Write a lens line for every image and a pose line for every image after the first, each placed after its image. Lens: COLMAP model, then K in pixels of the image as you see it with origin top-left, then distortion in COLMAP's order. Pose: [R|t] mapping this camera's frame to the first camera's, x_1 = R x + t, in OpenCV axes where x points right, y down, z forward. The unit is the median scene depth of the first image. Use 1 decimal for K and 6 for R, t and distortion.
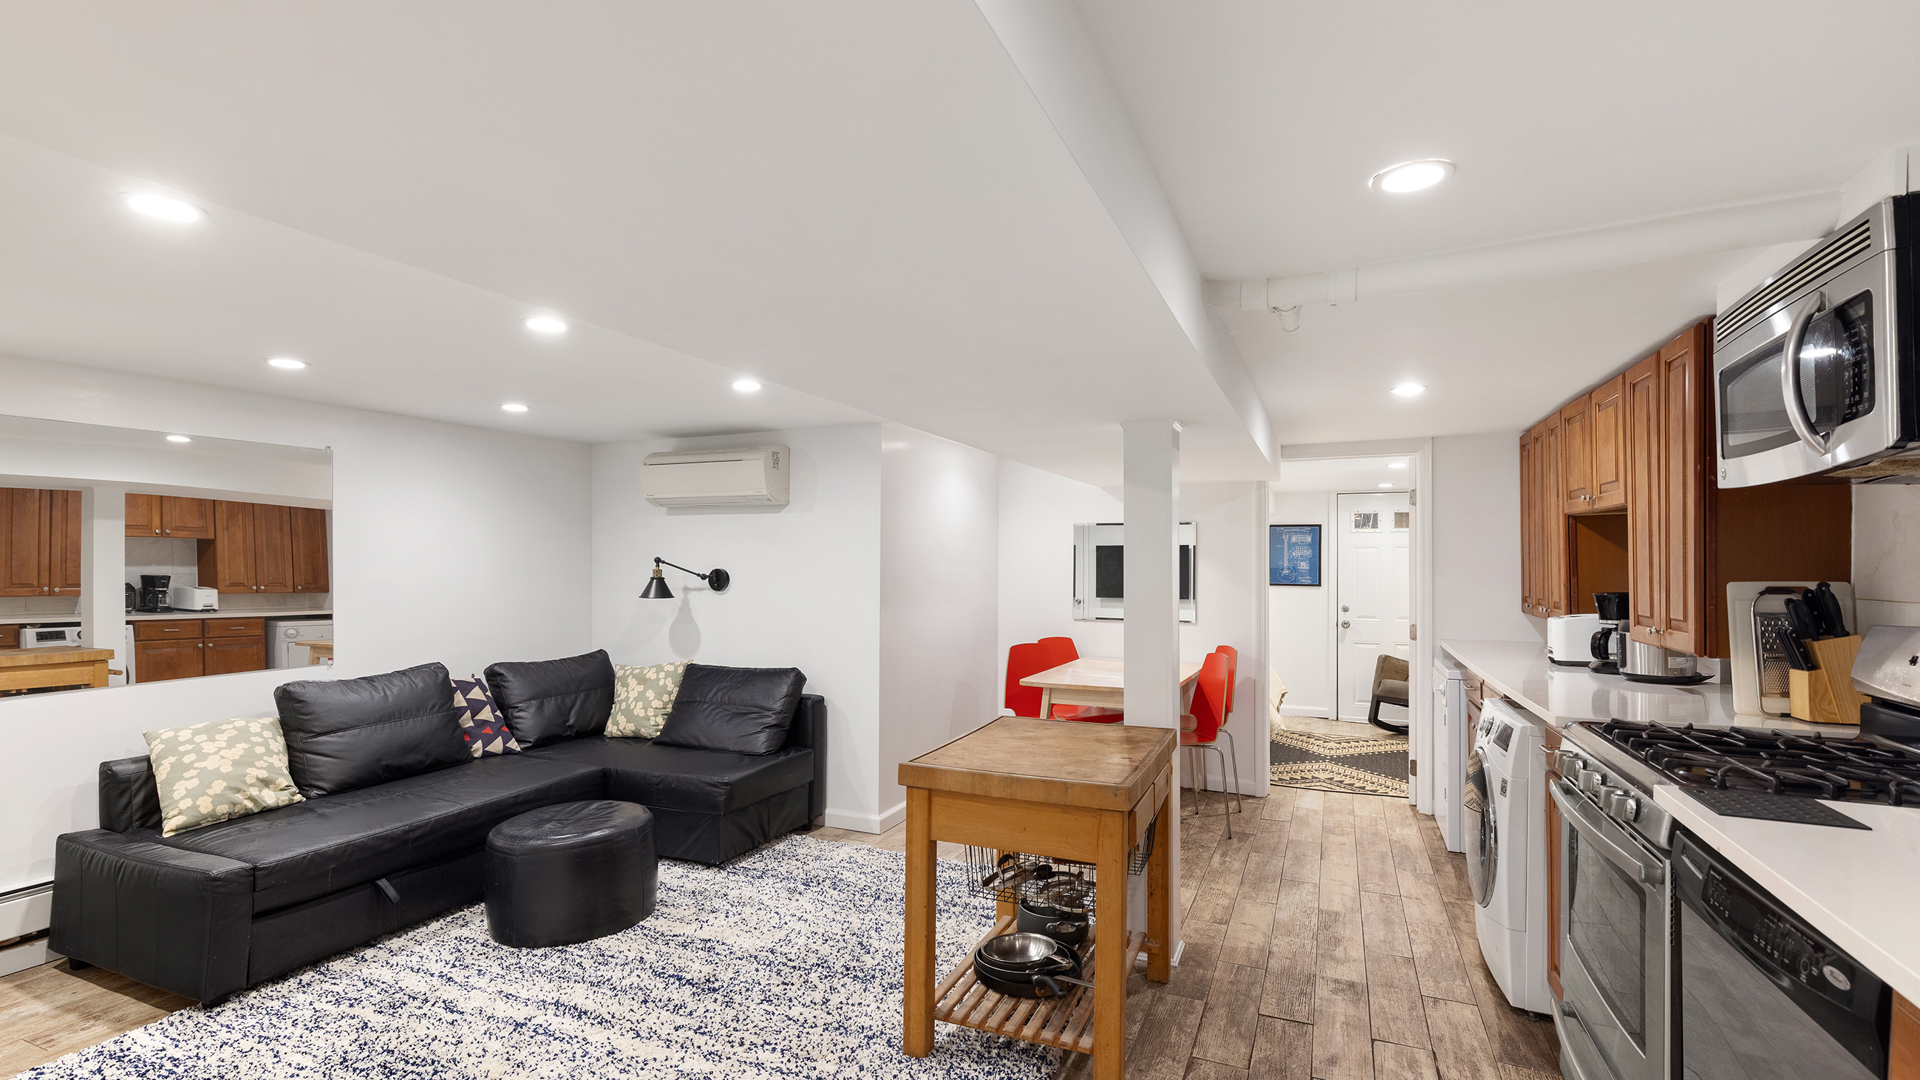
lens RADIAL K [[893.7, 0, 960.0], [0, 893.7, 540.0], [0, 0, 1]] dist [0.000195, -0.000285]
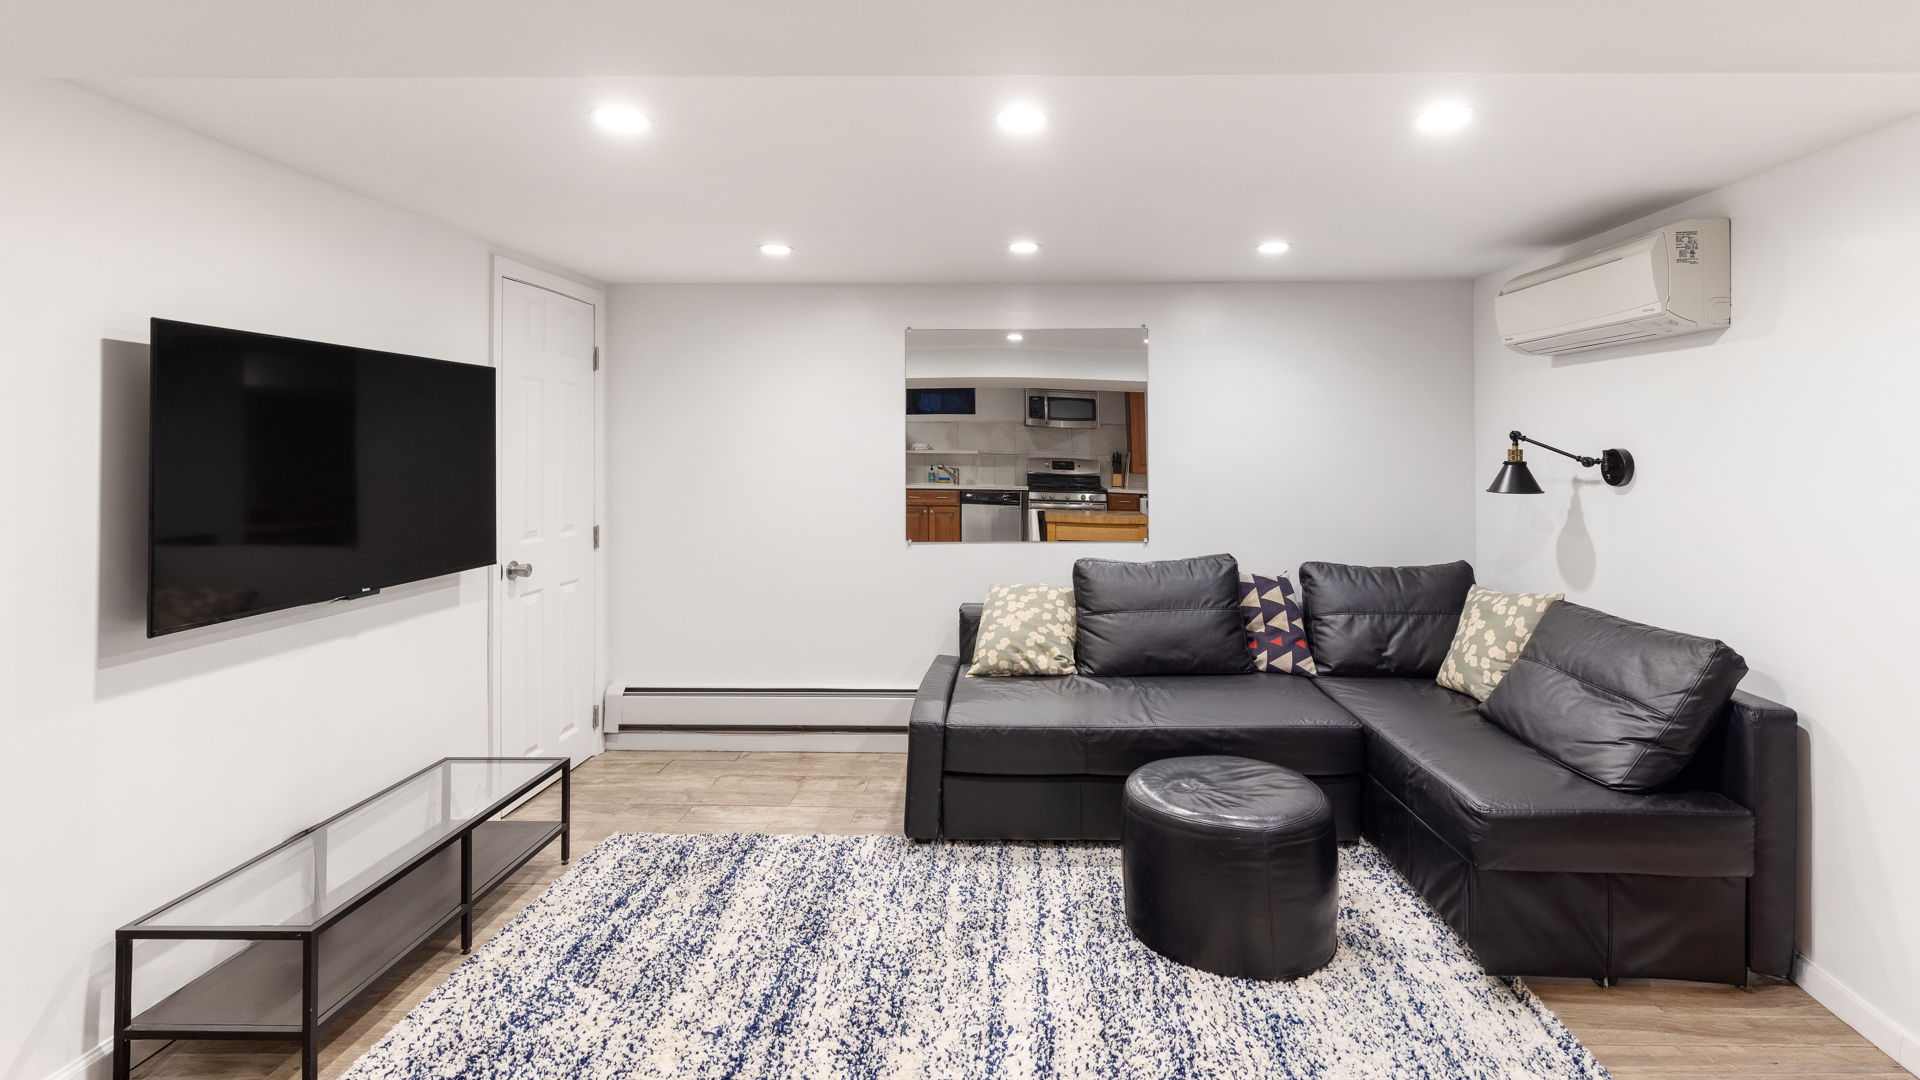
lens RADIAL K [[886.3, 0, 962.5], [0, 886.3, 436.0], [0, 0, 1]] dist [0.001142, -0.000695]
pose [[0.376485, -0.011302, -0.926354, 0.131289], [0.024323, 0.999701, -0.002312, 0.016269], [0.926103, -0.021662, 0.376647, 0.422690]]
